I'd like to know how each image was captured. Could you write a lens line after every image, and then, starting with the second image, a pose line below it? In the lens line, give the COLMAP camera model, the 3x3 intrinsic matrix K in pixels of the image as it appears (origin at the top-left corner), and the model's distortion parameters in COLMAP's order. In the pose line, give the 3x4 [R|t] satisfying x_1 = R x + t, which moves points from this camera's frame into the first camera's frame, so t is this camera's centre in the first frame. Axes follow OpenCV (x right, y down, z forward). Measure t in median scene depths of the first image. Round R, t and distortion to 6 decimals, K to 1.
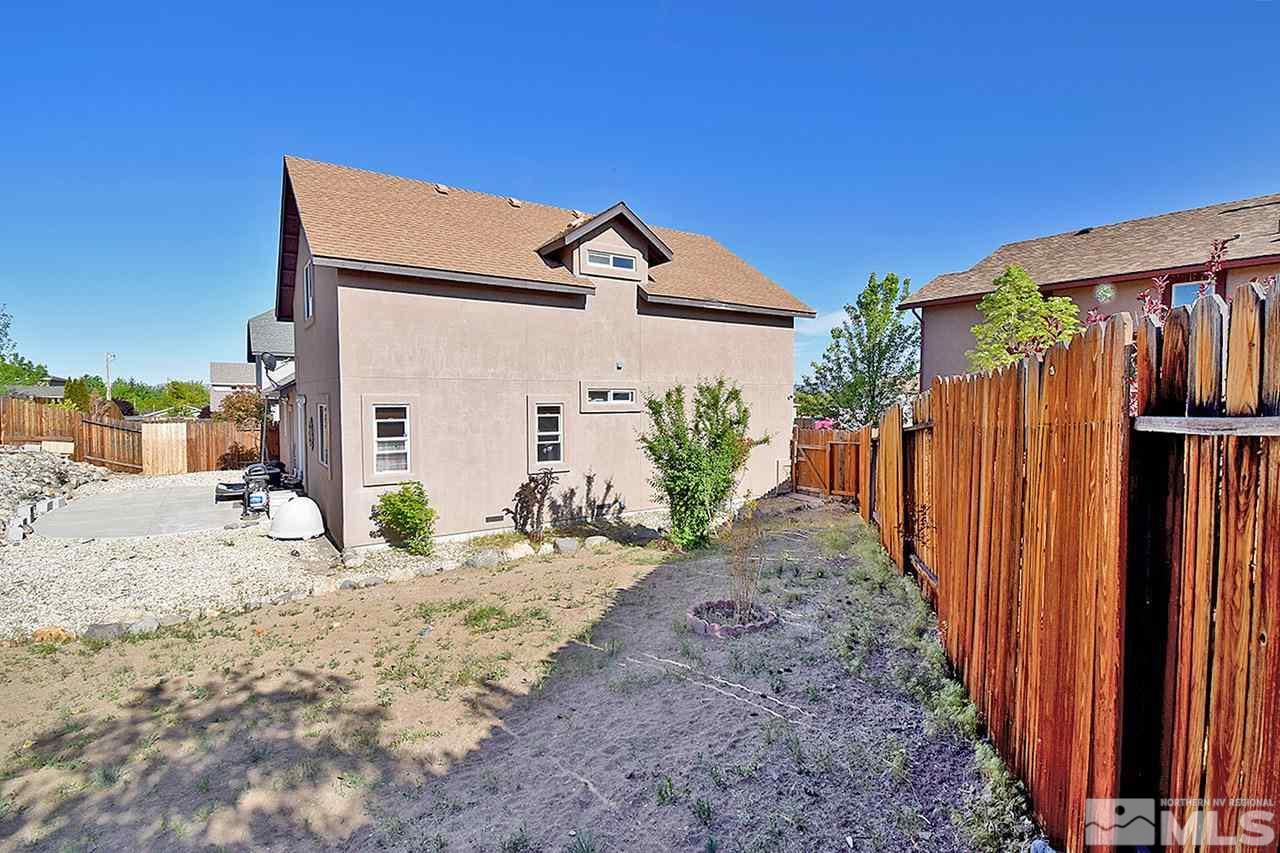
lens RADIAL K [[599.8, 0, 640.0], [0, 599.8, 426.5], [0, 0, 1]] dist [-0.002899, -0.000969]
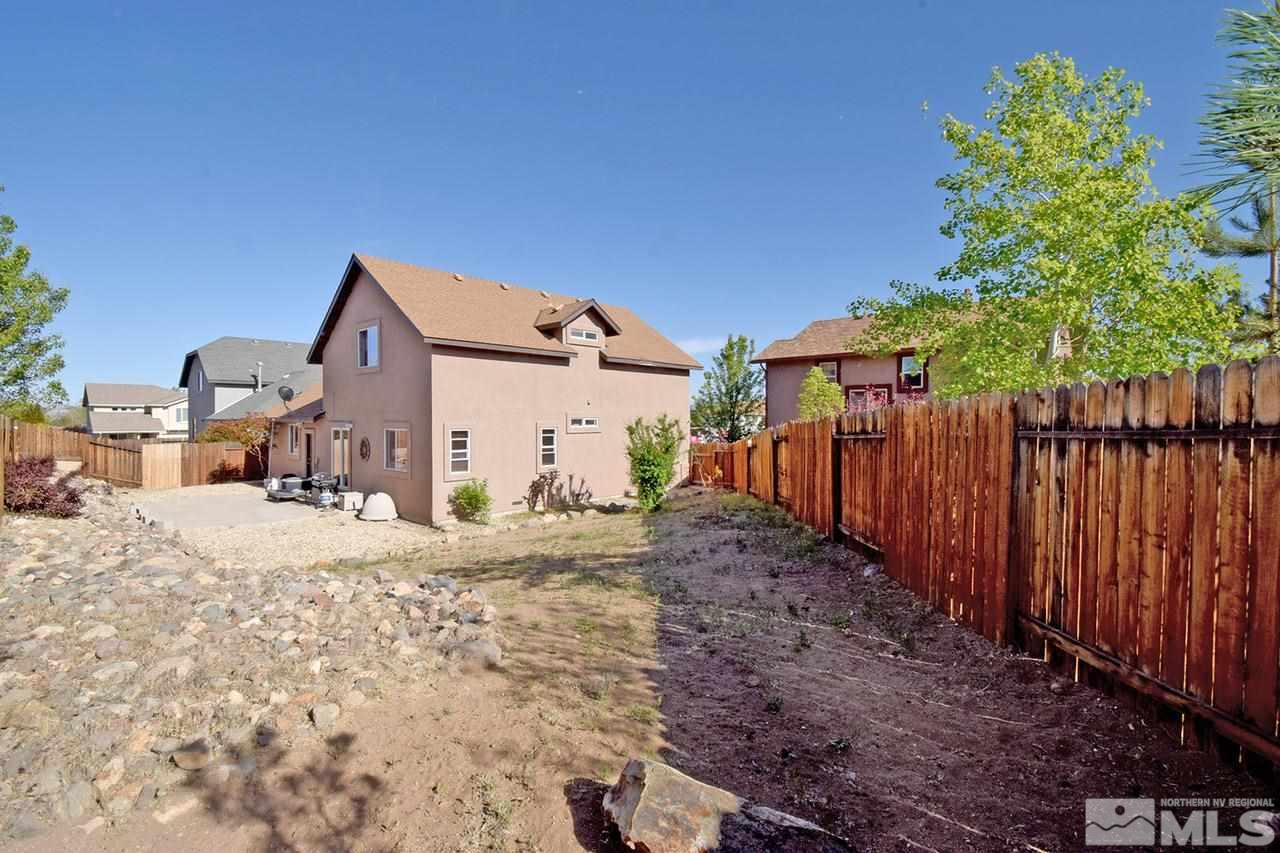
lens RADIAL K [[556.1, 0, 640.0], [0, 556.1, 426.5], [0, 0, 1]] dist [0.000303, -0.000066]
pose [[0.972348, -0.002964, 0.233516, -0.243472], [0.010410, 0.999476, -0.030661, 0.005045], [-0.233303, 0.032244, 0.971869, -0.418145]]
